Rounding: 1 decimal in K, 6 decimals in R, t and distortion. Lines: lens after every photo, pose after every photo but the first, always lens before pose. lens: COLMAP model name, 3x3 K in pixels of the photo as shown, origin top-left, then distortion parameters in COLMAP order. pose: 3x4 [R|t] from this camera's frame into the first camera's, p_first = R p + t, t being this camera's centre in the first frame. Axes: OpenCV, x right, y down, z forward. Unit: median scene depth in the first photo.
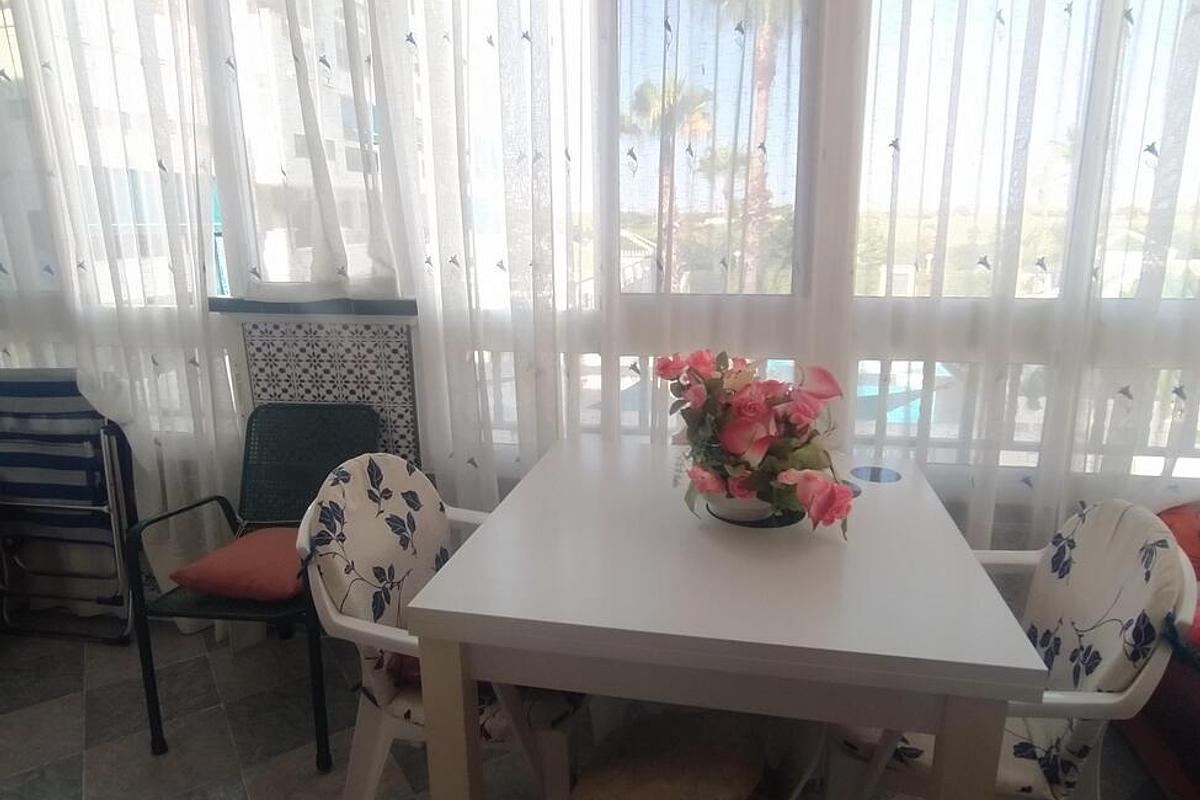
lens RADIAL K [[741.3, 0, 615.6], [0, 741.3, 408.0], [0, 0, 1]] dist [-0.036234, 0.023809]
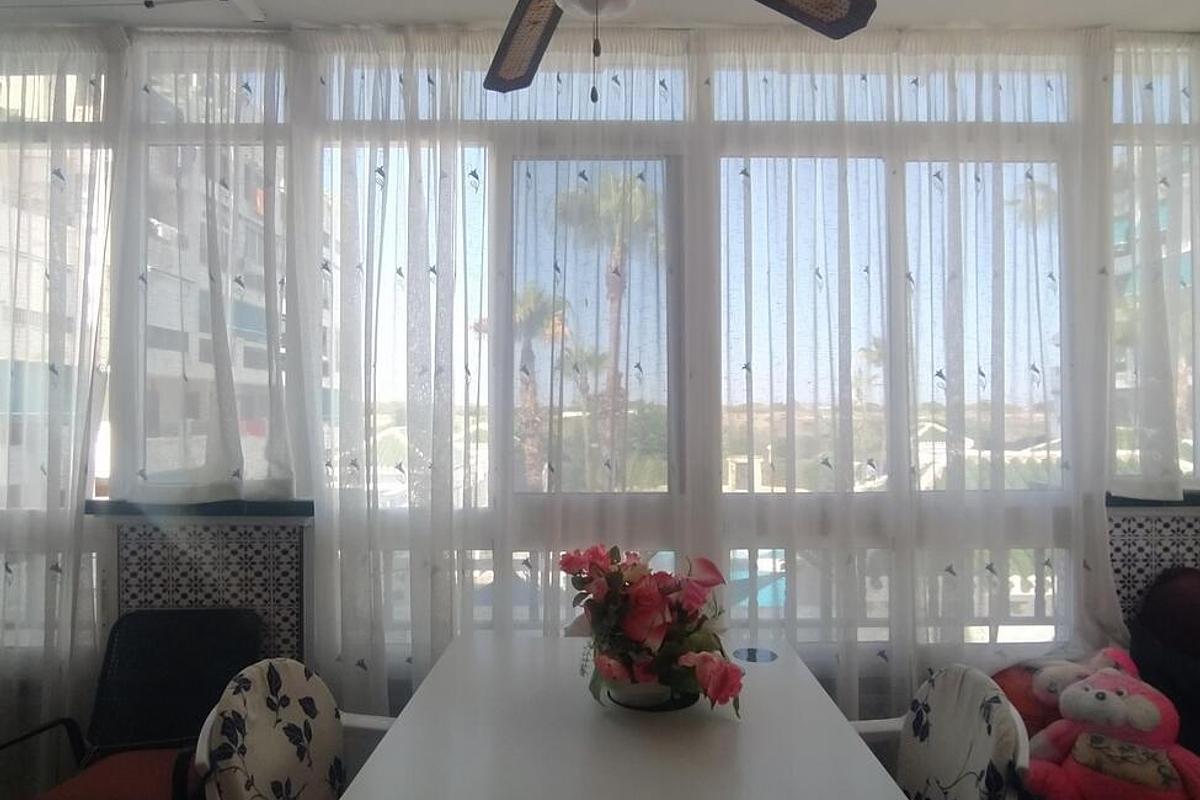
lens RADIAL K [[735.9, 0, 612.7], [0, 735.9, 409.7], [0, 0, 1]] dist [-0.035465, 0.020082]
pose [[0.982811, 0.007903, 0.184446, -0.056730], [0.038724, 0.968033, -0.247815, -0.001539], [-0.180509, 0.250698, 0.951087, -0.084722]]
